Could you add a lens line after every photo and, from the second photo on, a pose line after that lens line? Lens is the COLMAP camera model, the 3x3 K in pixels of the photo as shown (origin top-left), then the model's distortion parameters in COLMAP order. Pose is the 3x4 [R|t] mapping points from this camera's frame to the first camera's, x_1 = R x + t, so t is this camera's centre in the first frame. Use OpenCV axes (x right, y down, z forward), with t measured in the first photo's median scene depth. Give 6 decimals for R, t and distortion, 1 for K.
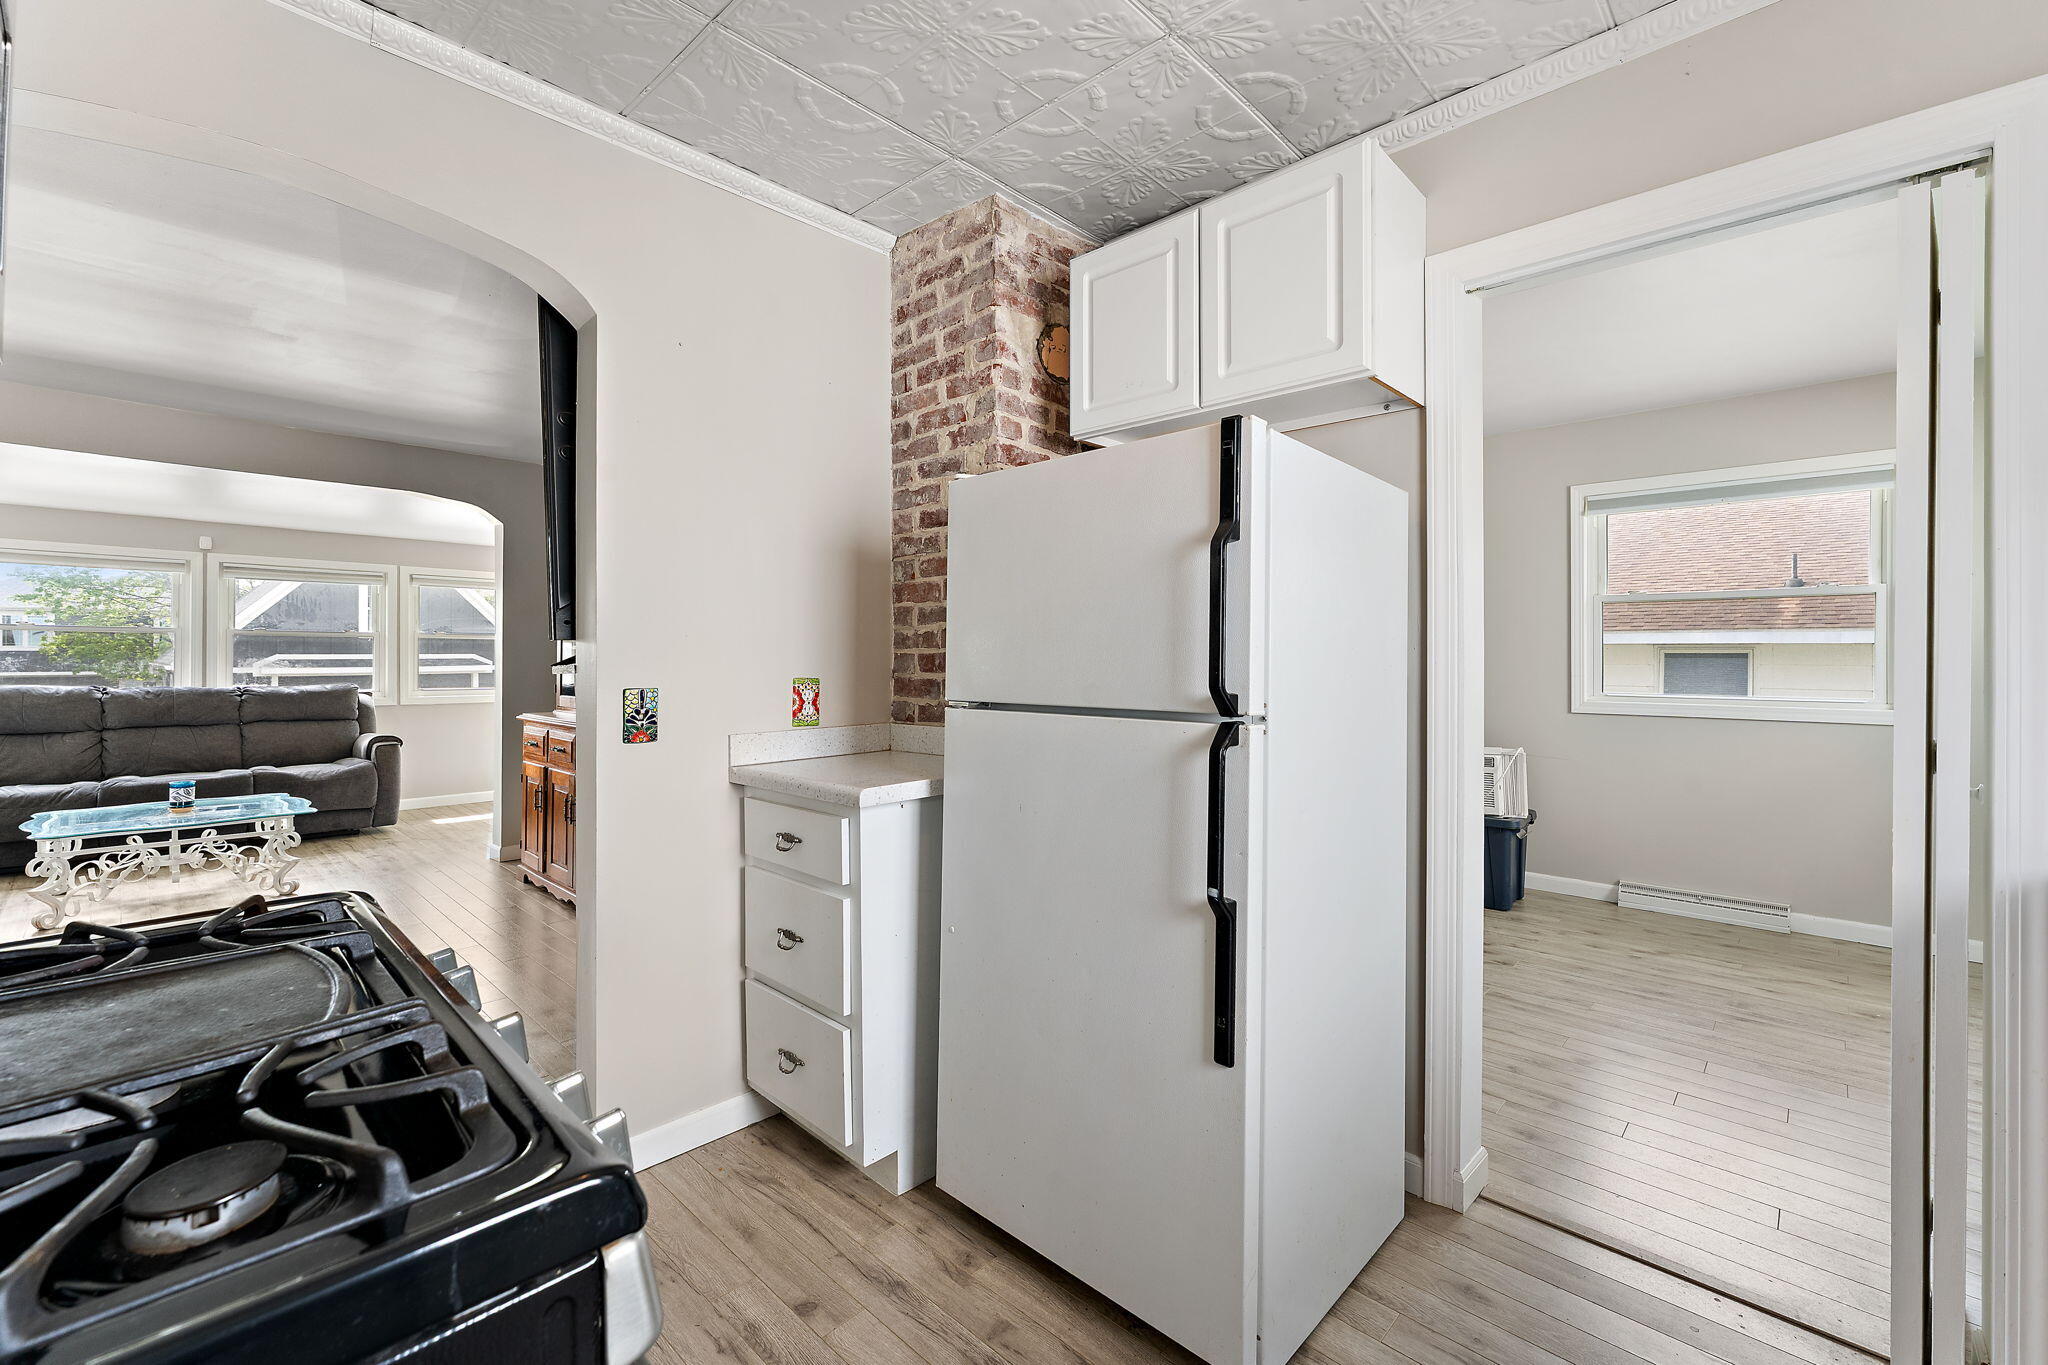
lens RADIAL K [[848.7, 0, 1007.0], [0, 848.7, 653.7], [0, 0, 1]] dist [-0.005820, -0.000341]
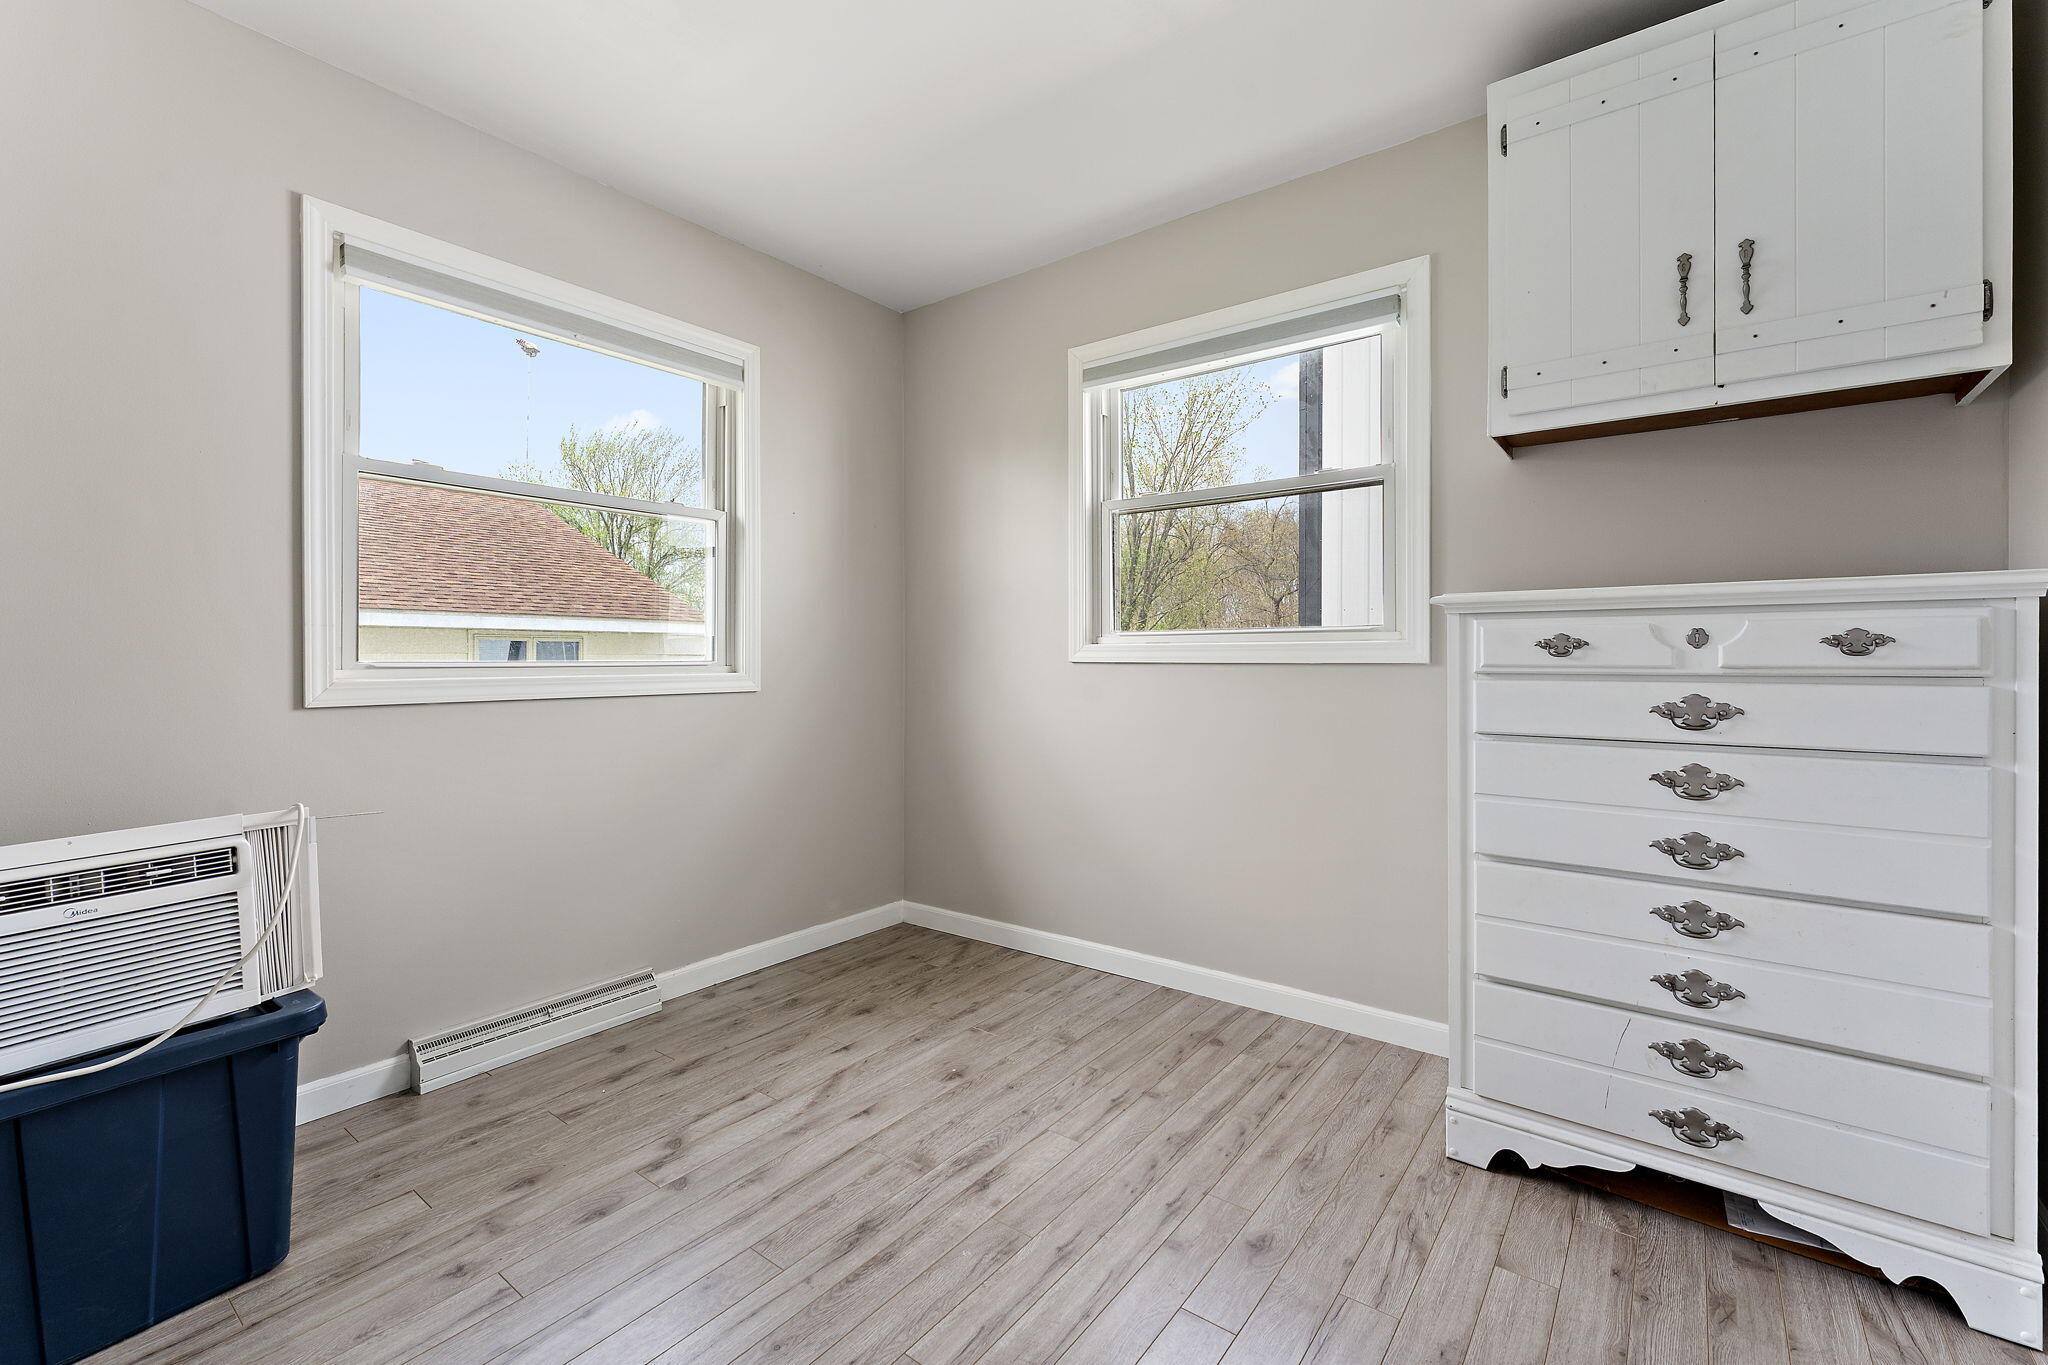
lens RADIAL K [[848.7, 0, 1026.7], [0, 848.7, 674.7], [0, 0, 1]] dist [-0.005820, -0.000341]
pose [[-0.111317, -0.008636, 0.993747, 0.109552], [-0.001617, 0.999962, 0.008509, 0.027885], [-0.993784, -0.000660, -0.111326, 0.396188]]
